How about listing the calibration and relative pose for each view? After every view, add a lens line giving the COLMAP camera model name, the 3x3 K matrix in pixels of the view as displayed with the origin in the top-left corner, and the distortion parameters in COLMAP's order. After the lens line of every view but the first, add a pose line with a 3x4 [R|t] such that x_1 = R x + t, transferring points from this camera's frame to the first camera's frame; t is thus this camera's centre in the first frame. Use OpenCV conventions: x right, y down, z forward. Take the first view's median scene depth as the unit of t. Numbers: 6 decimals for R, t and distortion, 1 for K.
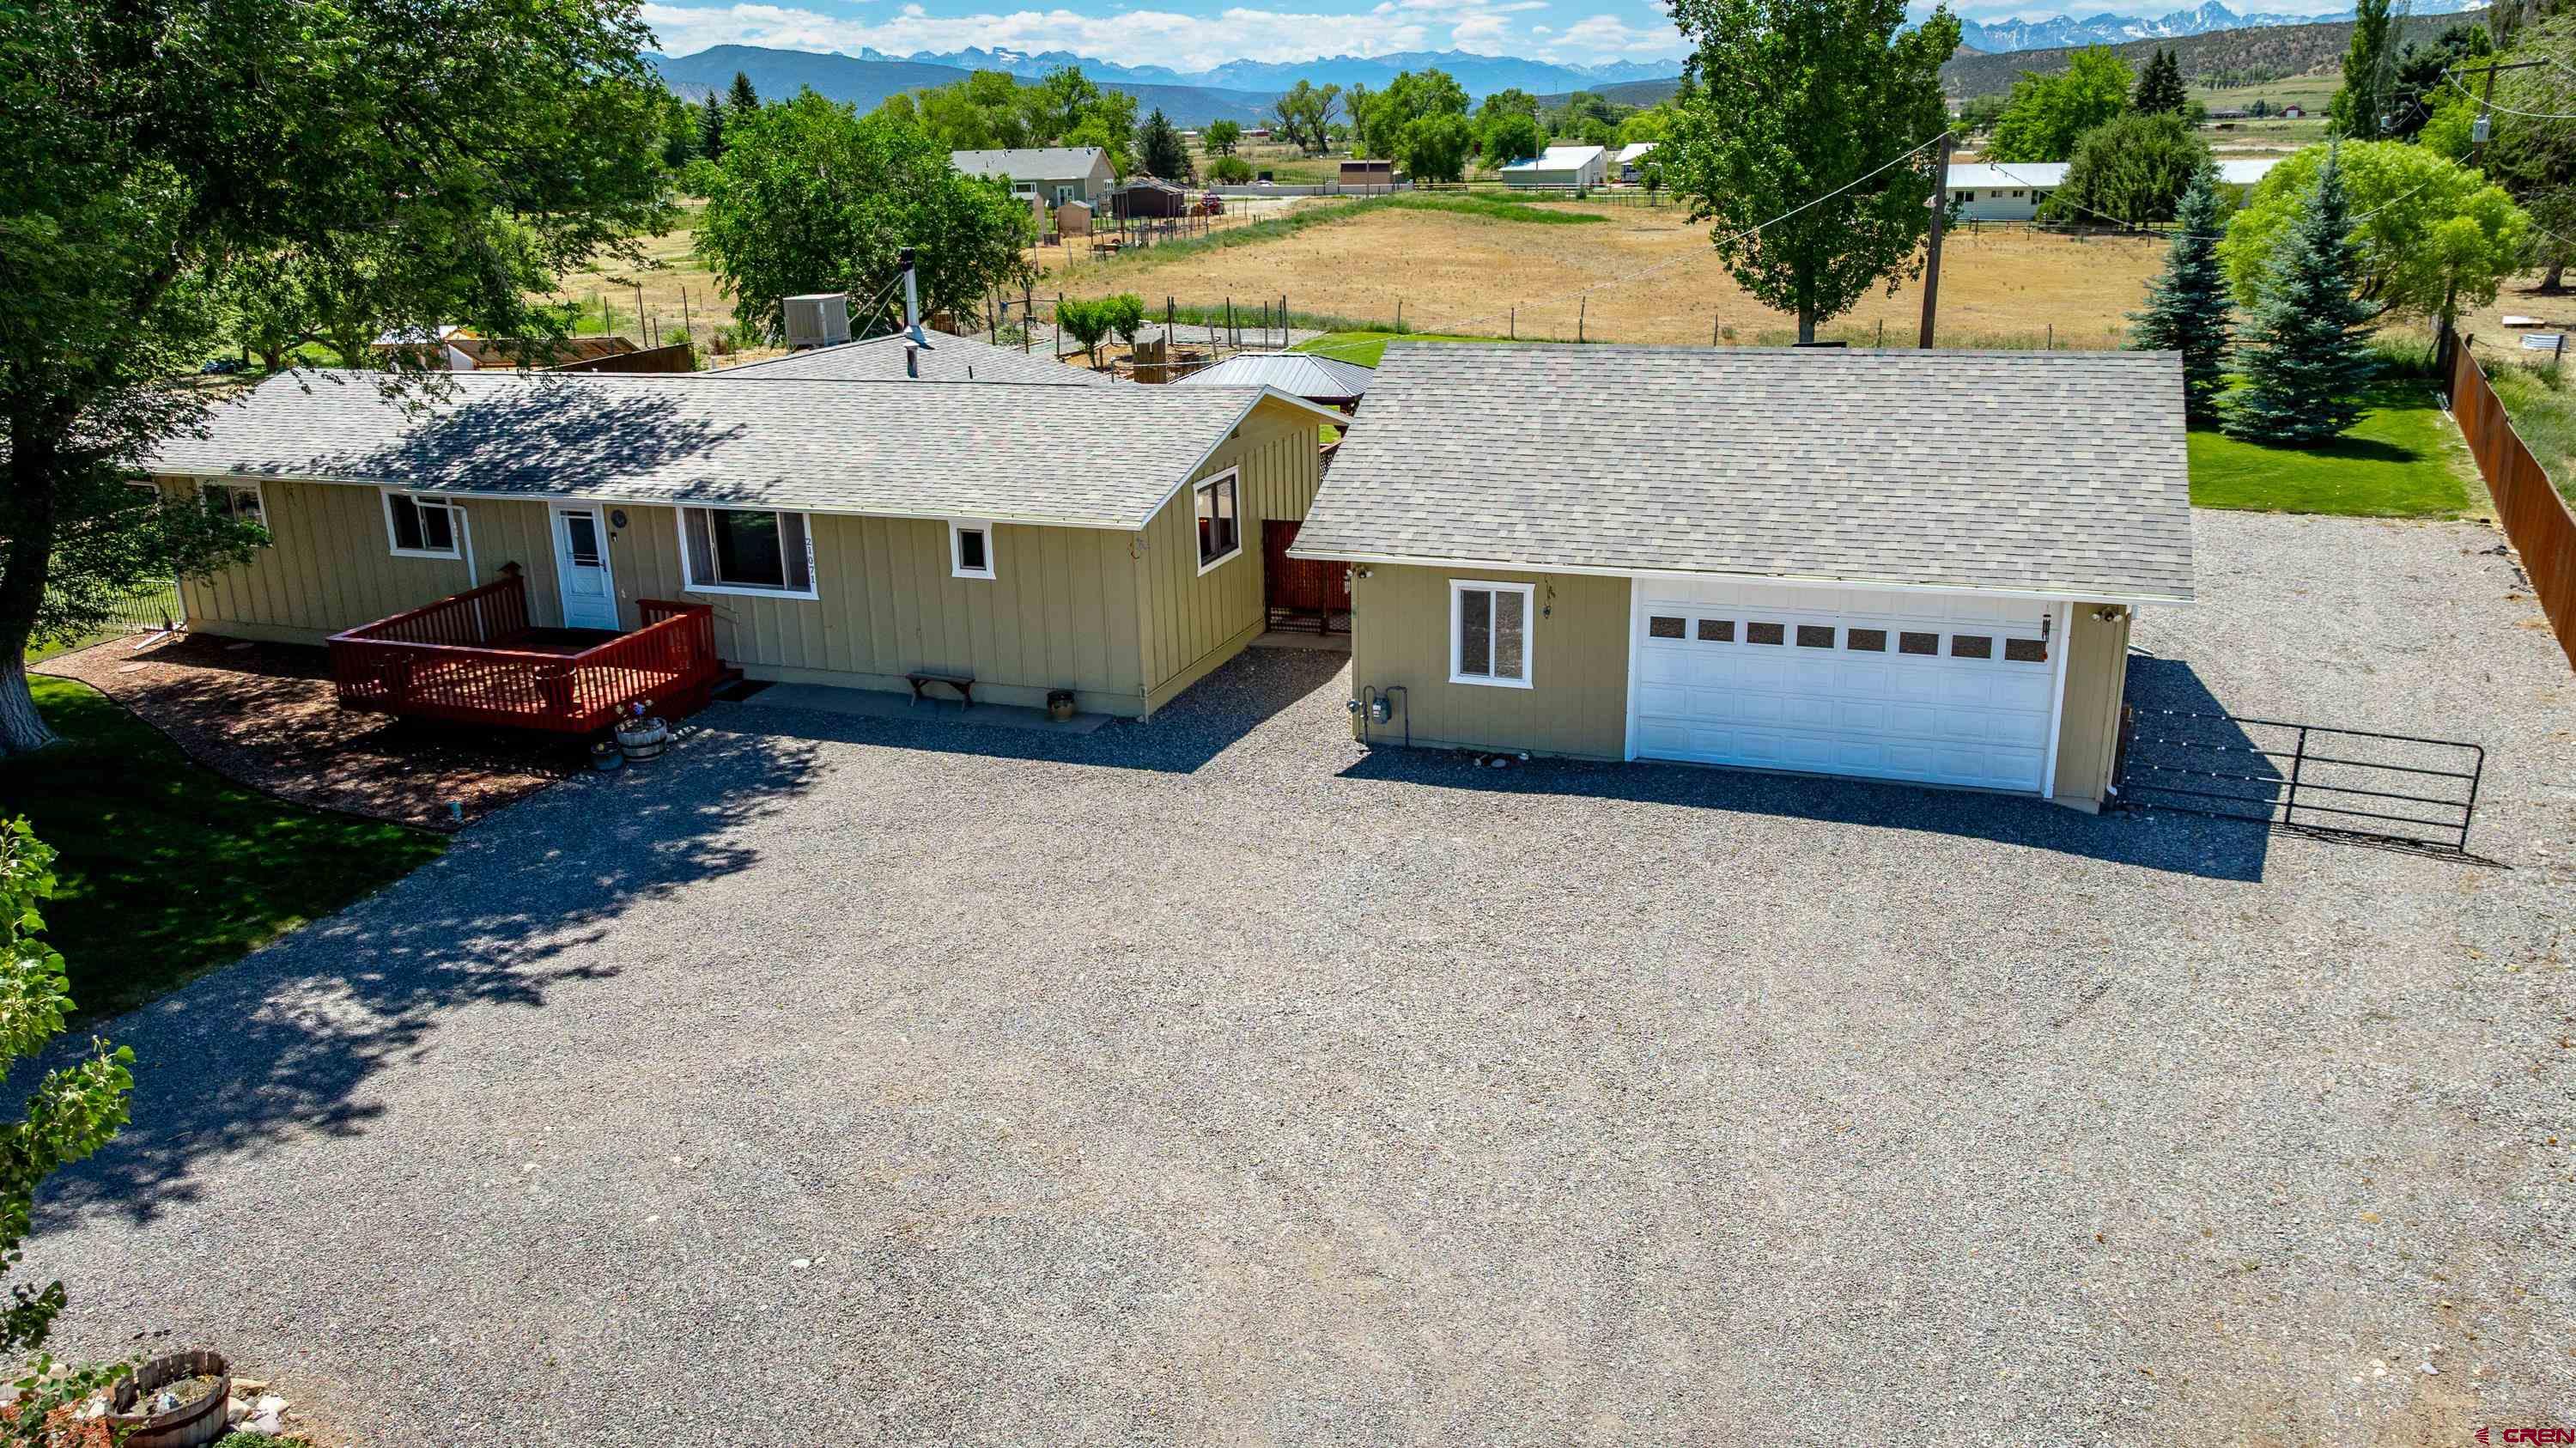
lens RADIAL K [[1846.5, 0, 1288.0], [0, 1846.5, 724.0], [0, 0, 1]] dist [-0.045542, 0.050267]
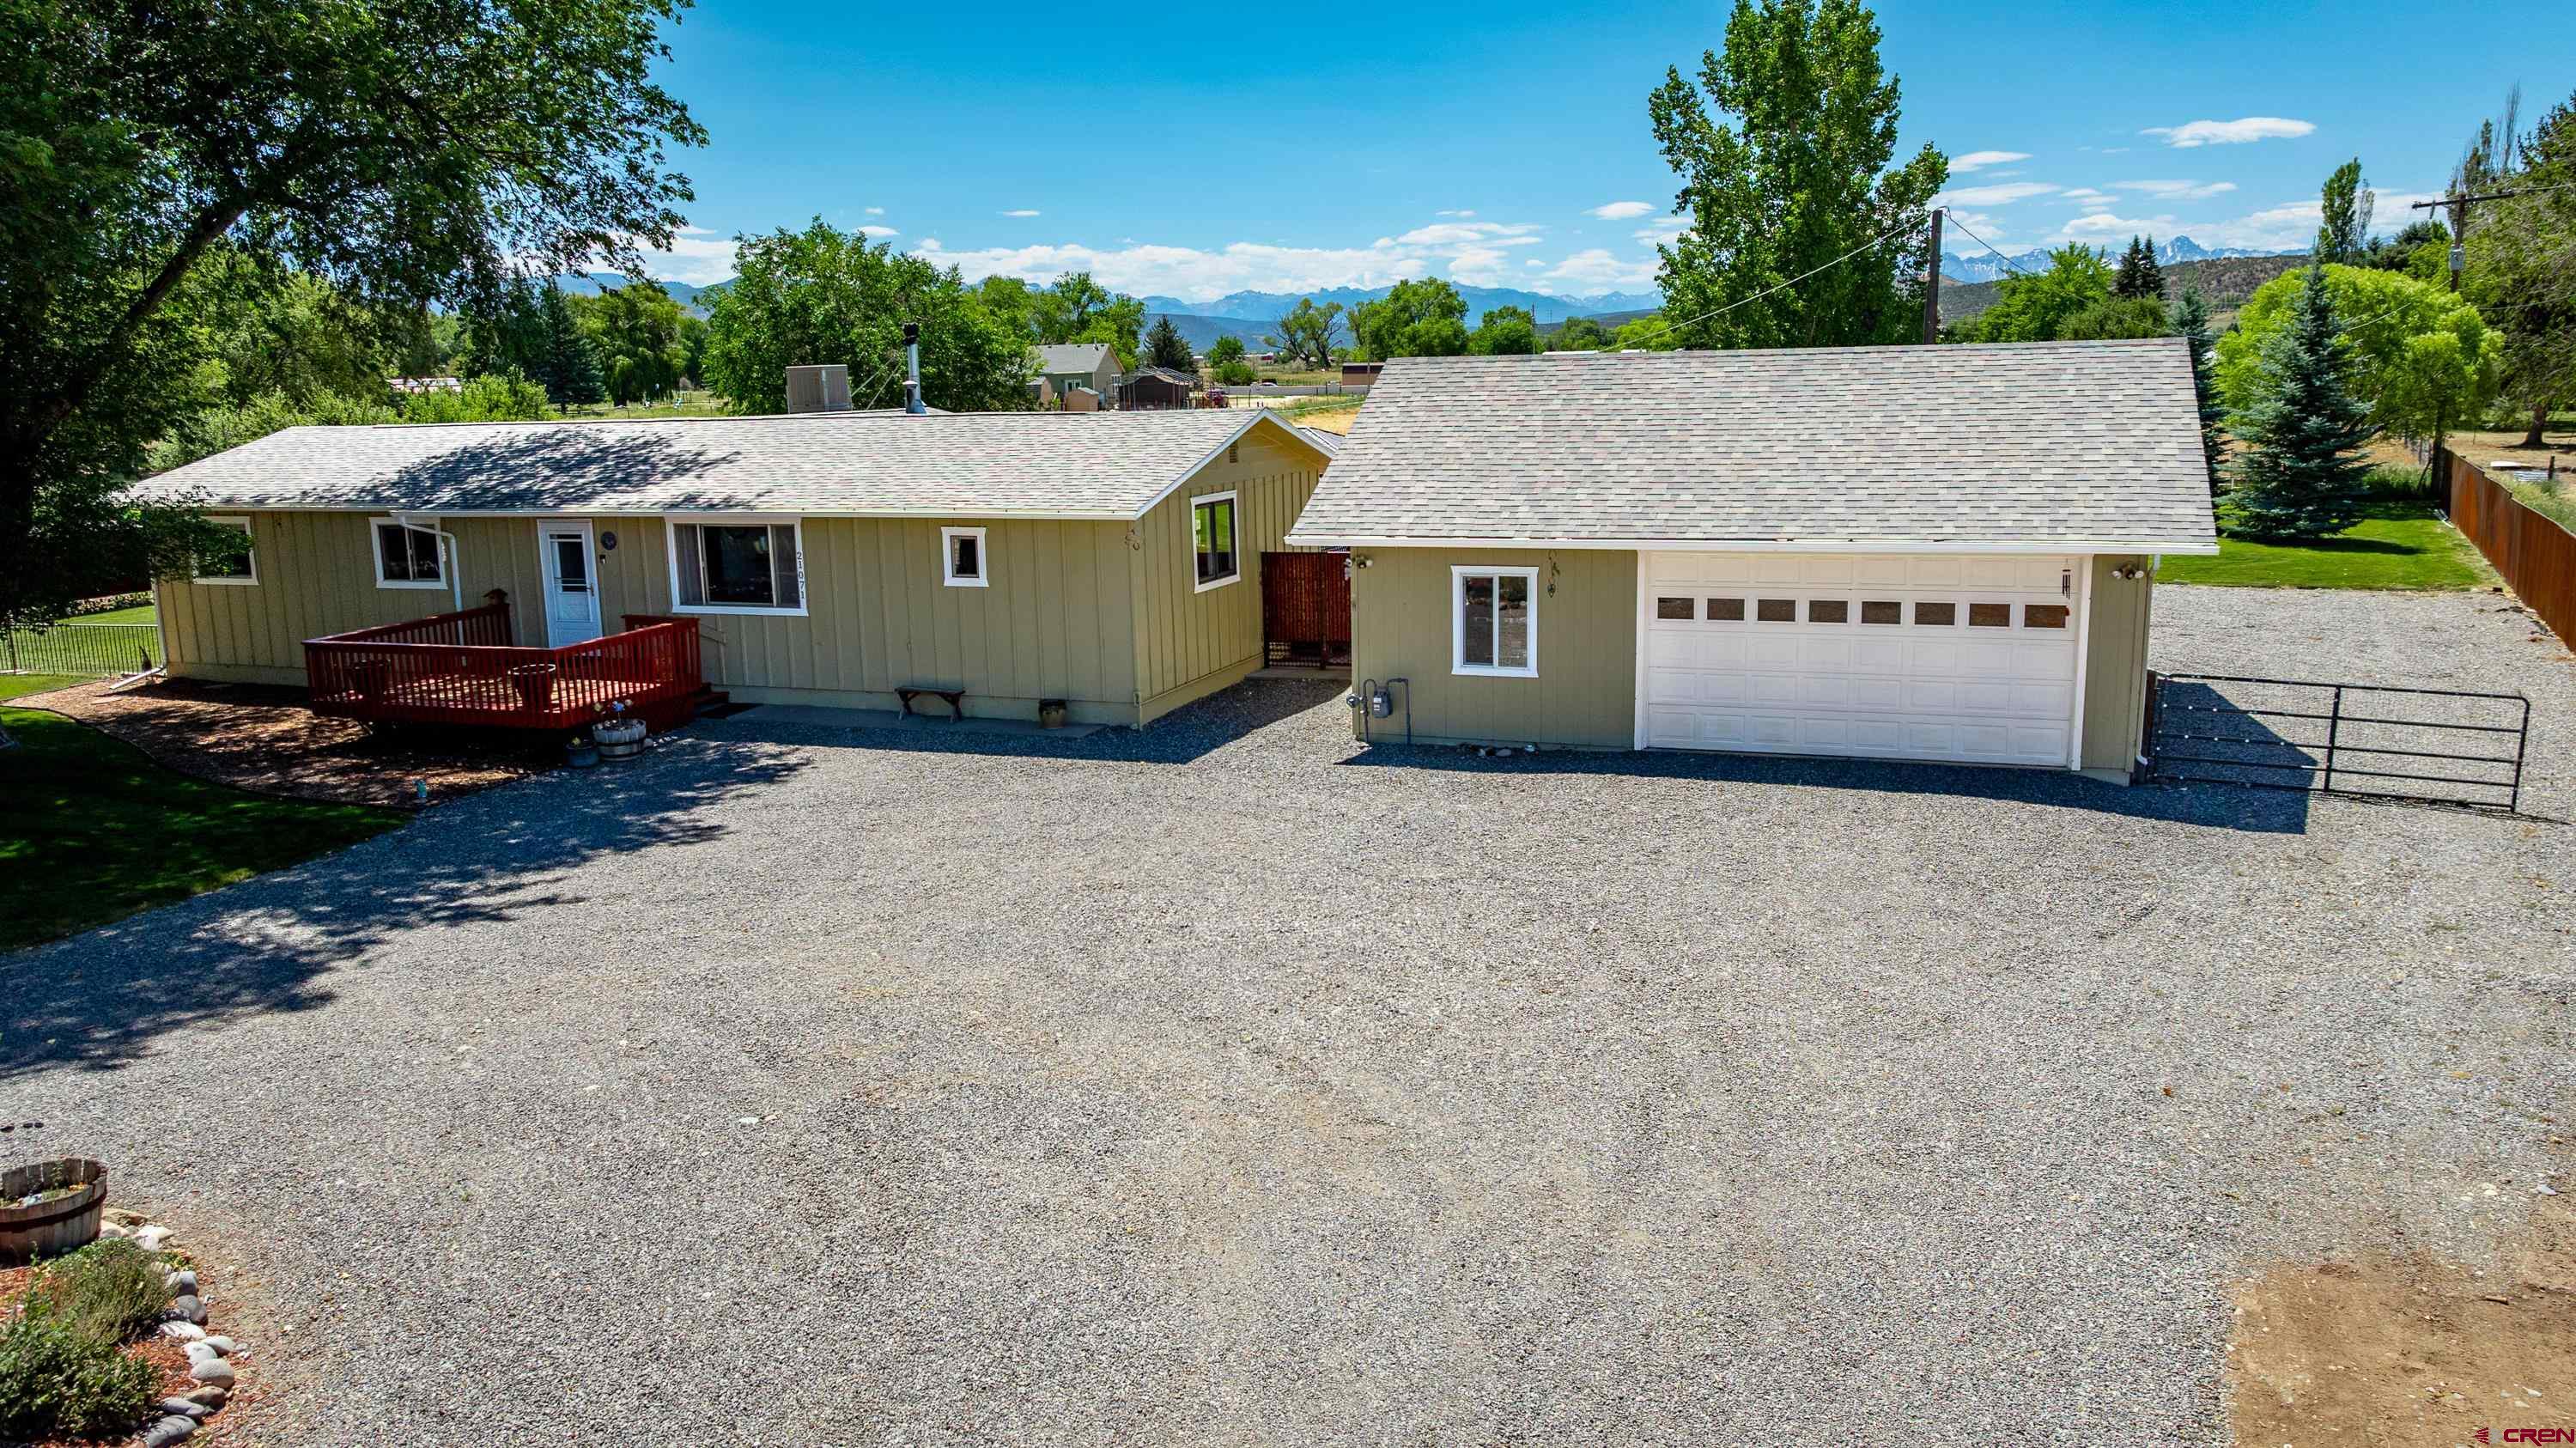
lens RADIAL K [[1855.9, 0, 1287.1], [0, 1855.9, 668.1], [0, 0, 1]] dist [-0.047891, 0.055661]
pose [[0.999998, 0.001021, -0.001523, 0.002302], [-0.001195, 0.992940, -0.118611, 0.100168], [0.001391, 0.118613, 0.992940, 0.033346]]
